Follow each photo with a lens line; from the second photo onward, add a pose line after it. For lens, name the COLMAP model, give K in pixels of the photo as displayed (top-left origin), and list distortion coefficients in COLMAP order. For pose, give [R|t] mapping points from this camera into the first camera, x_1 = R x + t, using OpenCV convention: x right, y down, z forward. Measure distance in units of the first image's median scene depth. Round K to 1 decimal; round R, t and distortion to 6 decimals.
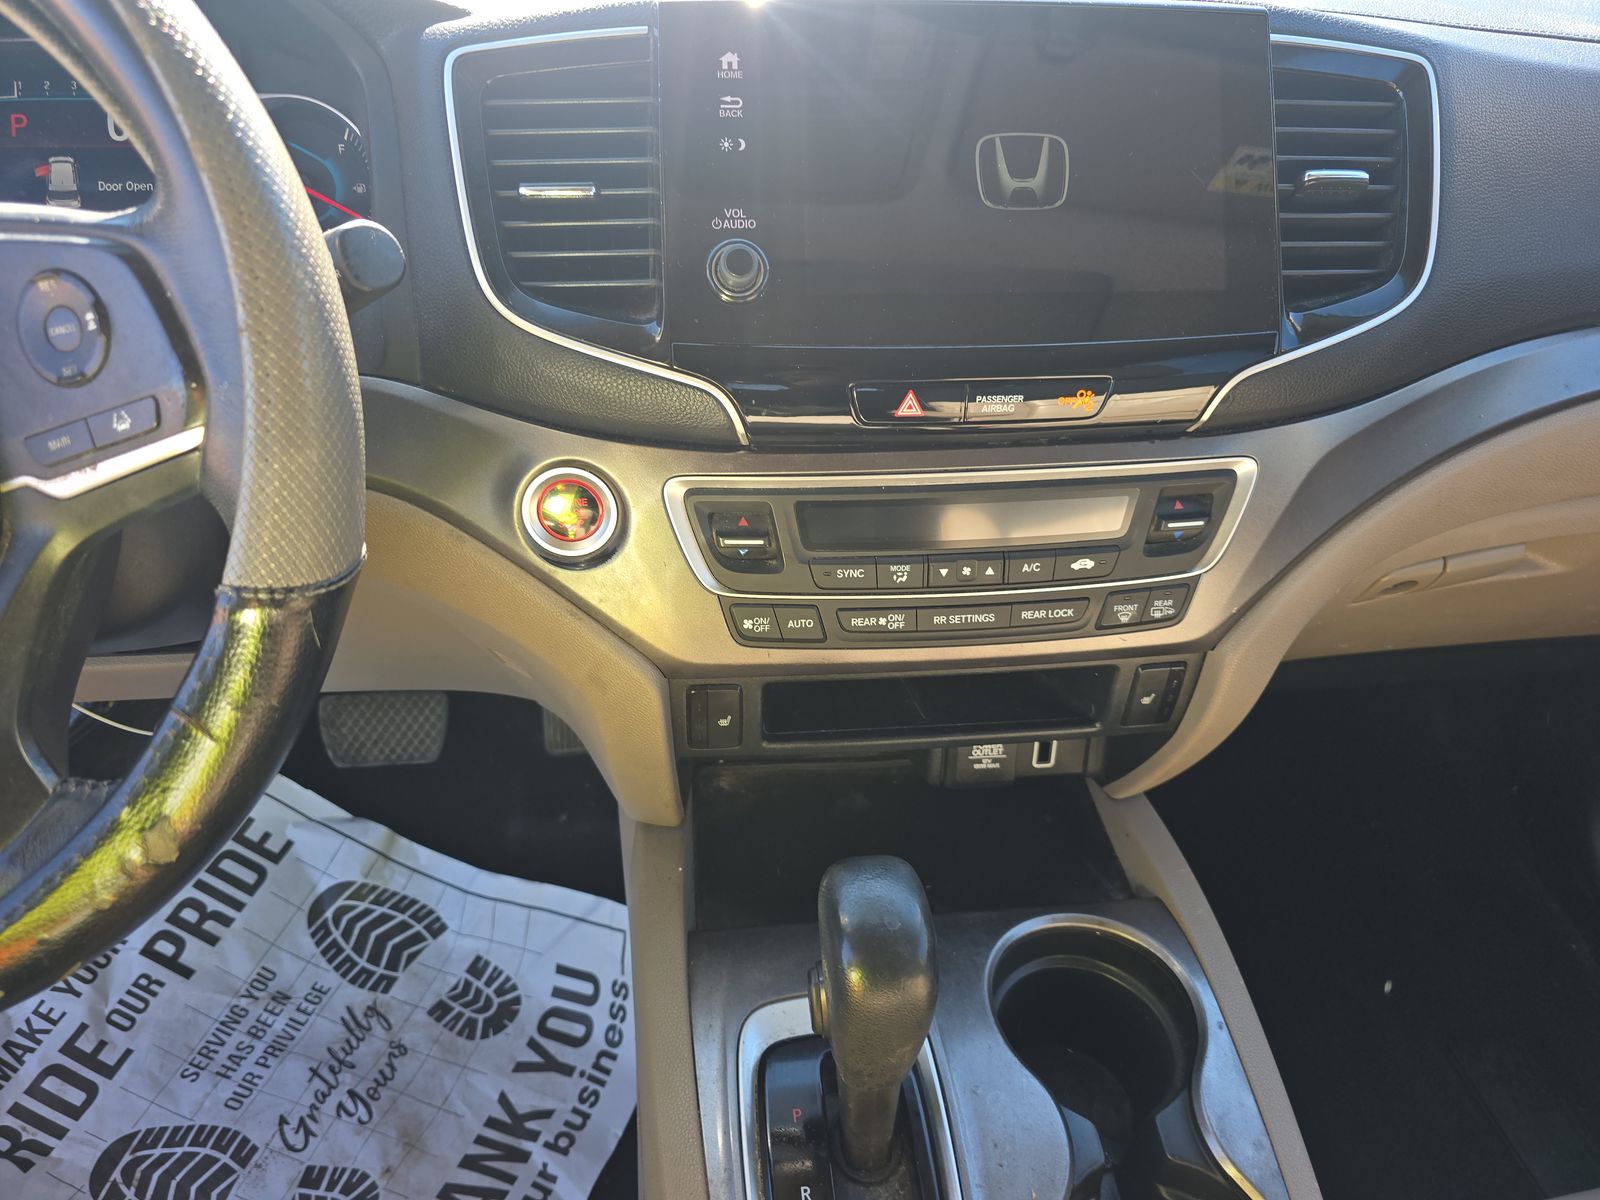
lens RADIAL K [[1085.9, 0, 800.0], [0, 1085.9, 600.0], [0, 0, 1]] dist [0.038480, -0.004417]
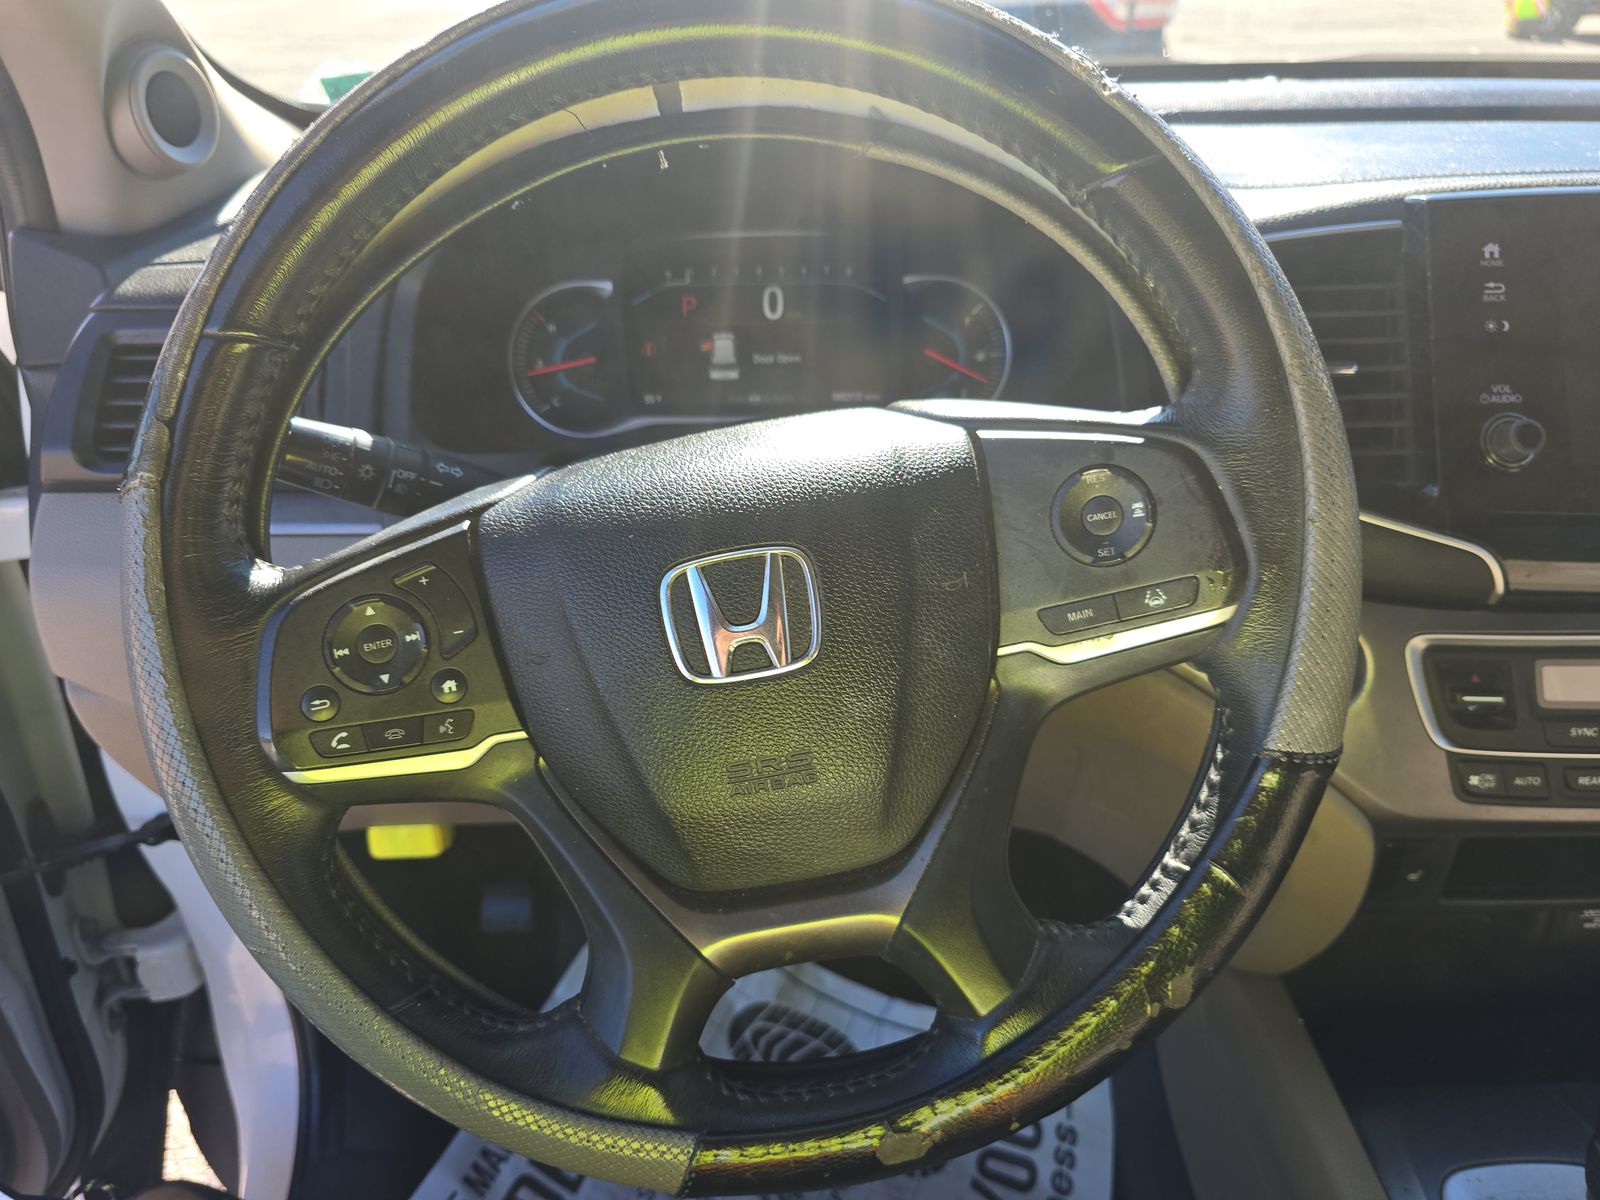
lens RADIAL K [[1095.3, 0, 800.0], [0, 1095.3, 600.0], [0, 0, 1]] dist [0.047017, -0.038525]
pose [[0.996855, 0.016283, -0.077552, -0.499187], [-0.023841, 0.994944, -0.097562, -0.024213], [0.075571, 0.099105, 0.992203, -0.070991]]
